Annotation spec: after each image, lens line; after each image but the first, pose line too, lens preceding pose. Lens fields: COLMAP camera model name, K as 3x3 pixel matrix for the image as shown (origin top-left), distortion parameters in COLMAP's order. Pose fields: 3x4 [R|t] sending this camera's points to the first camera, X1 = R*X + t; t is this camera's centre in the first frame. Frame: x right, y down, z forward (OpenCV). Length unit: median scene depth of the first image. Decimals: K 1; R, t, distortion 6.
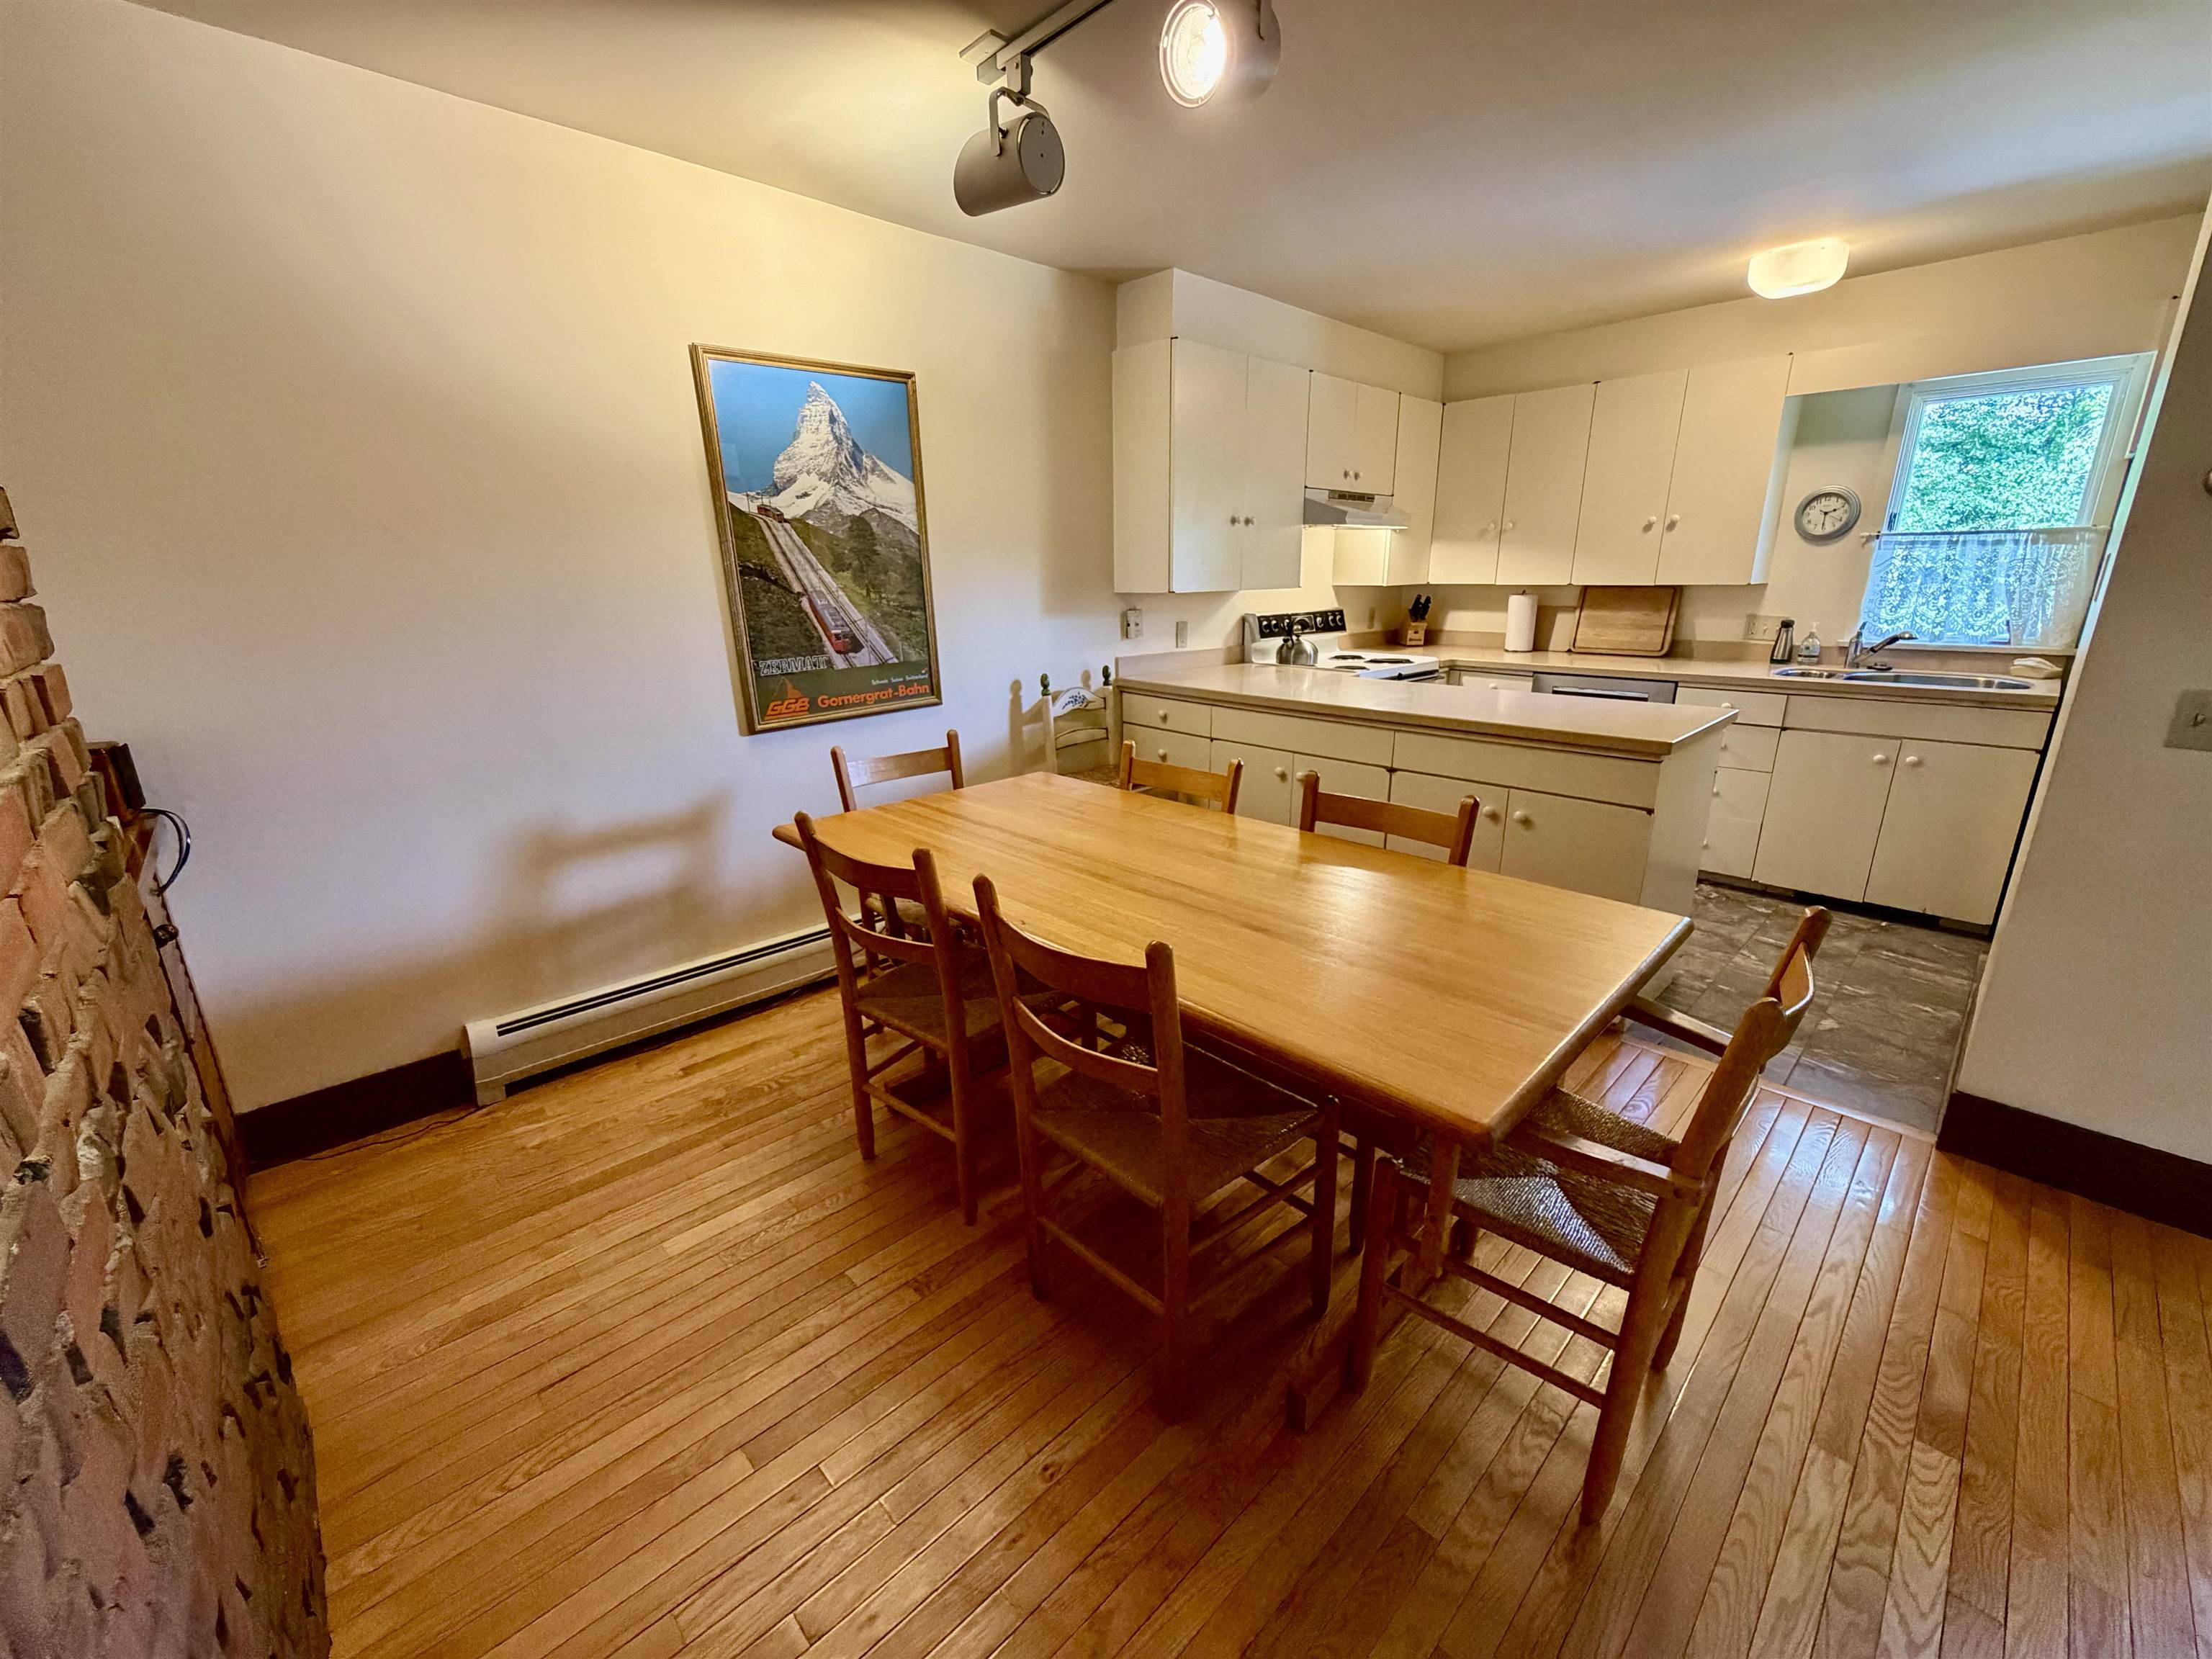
lens RADIAL K [[882.7, 0, 1116.5], [0, 882.7, 828.9], [0, 0, 1]] dist [-0.002018, -0.000208]
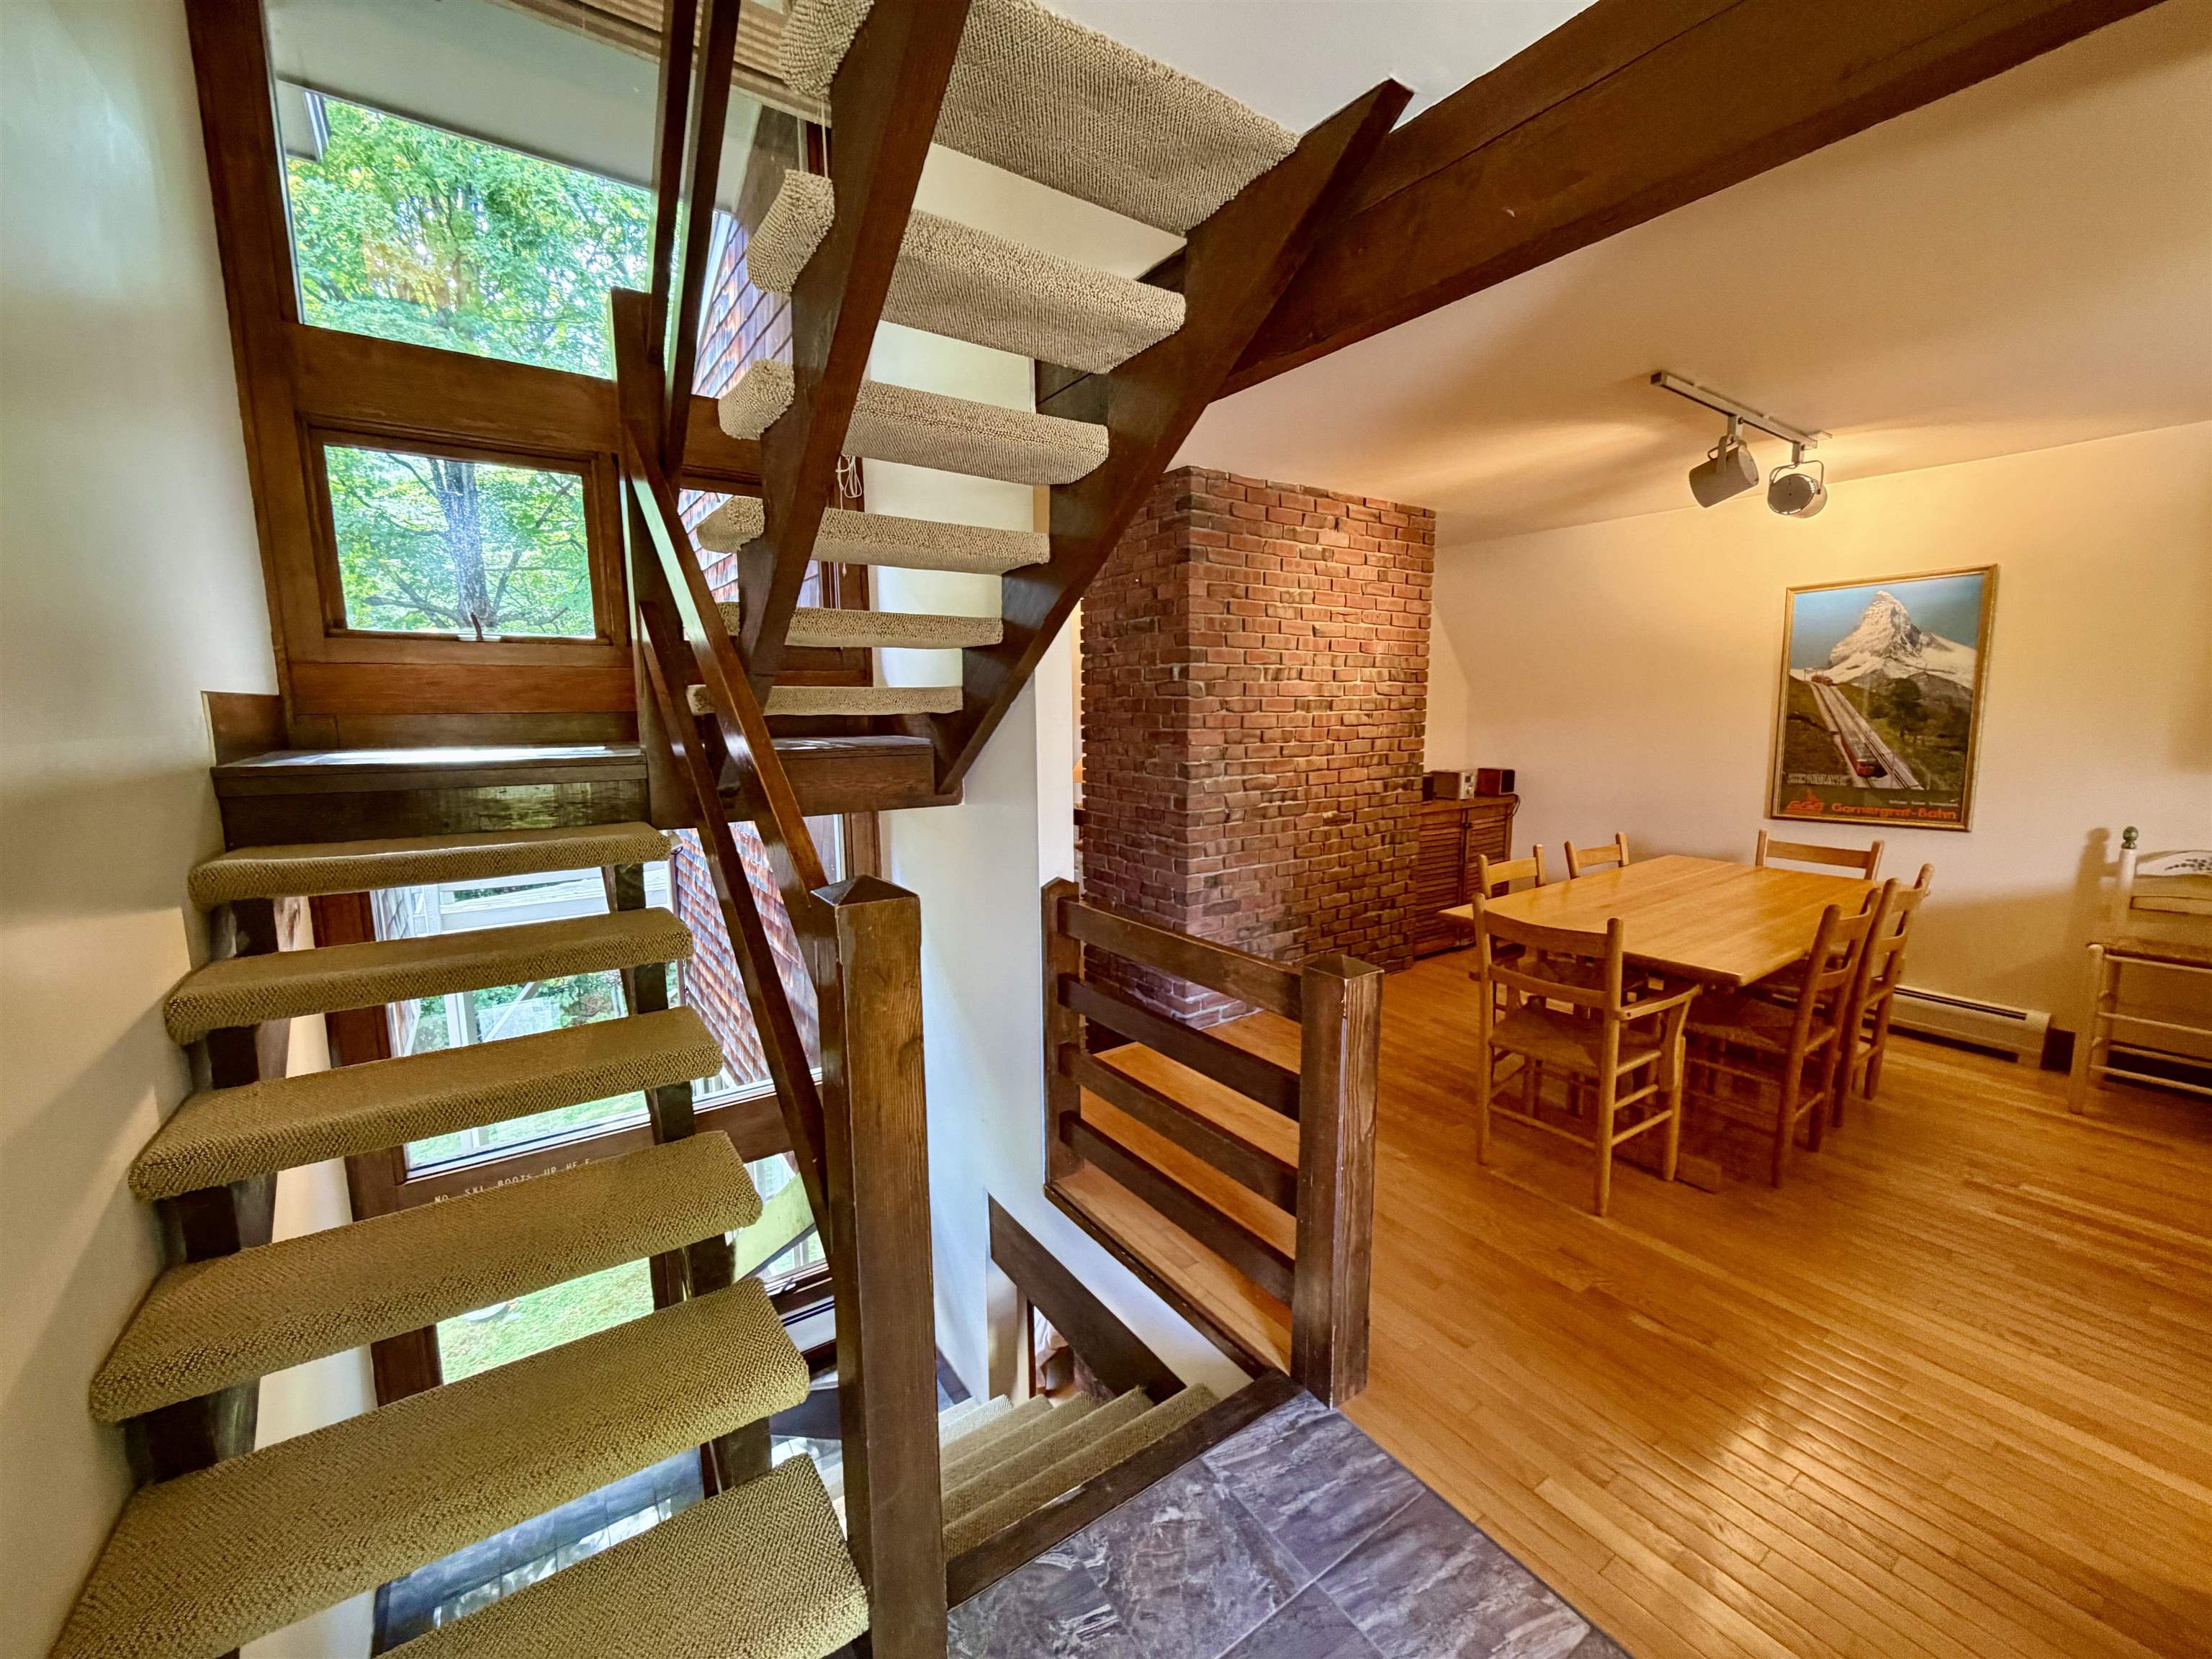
lens RADIAL K [[882.7, 0, 1105.9], [0, 882.7, 829.3], [0, 0, 1]] dist [-0.002018, -0.000208]
pose [[-0.159167, 0.153345, -0.975270, 1.138775], [-0.269166, 0.943698, 0.192310, -0.064327], [0.949850, 0.293119, -0.108931, 0.057434]]
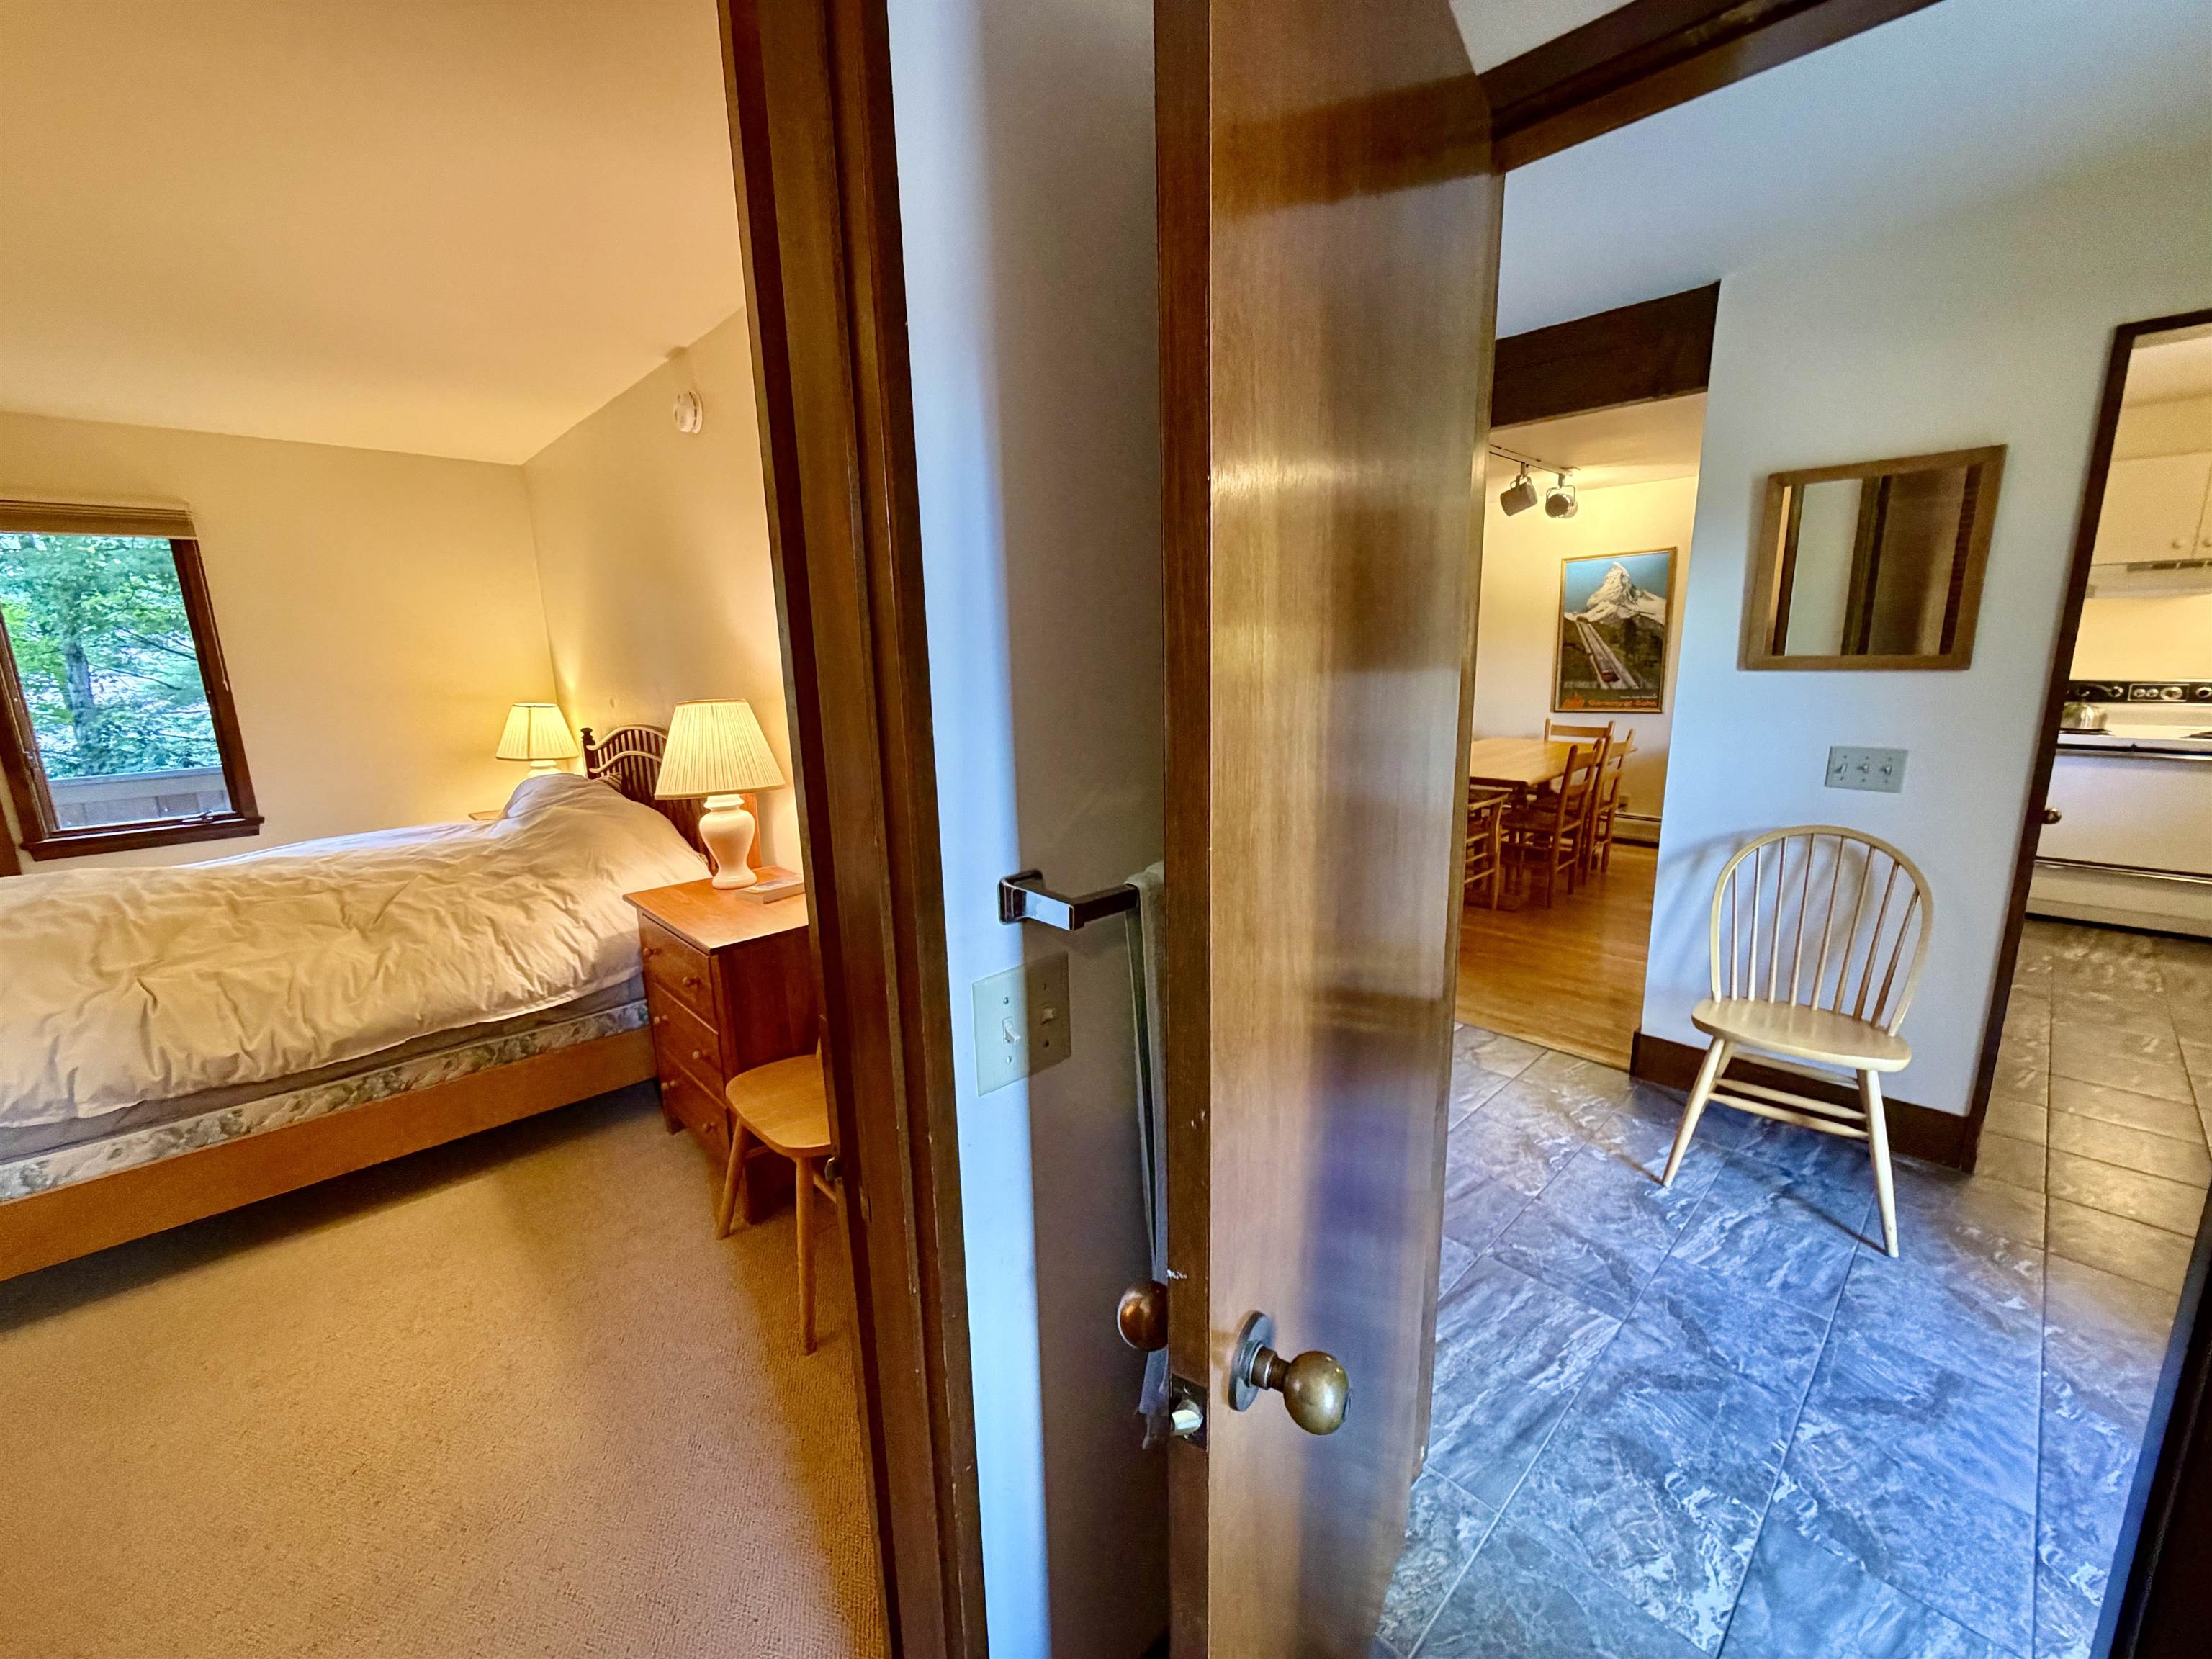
lens RADIAL K [[882.7, 0, 1110.7], [0, 882.7, 832.3], [0, 0, 1]] dist [-0.002018, -0.000208]
pose [[0.003713, 0.217917, -0.975960, 1.729956], [-0.257535, 0.943255, 0.209634, 0.005663], [0.966262, 0.250566, 0.059624, -0.181418]]
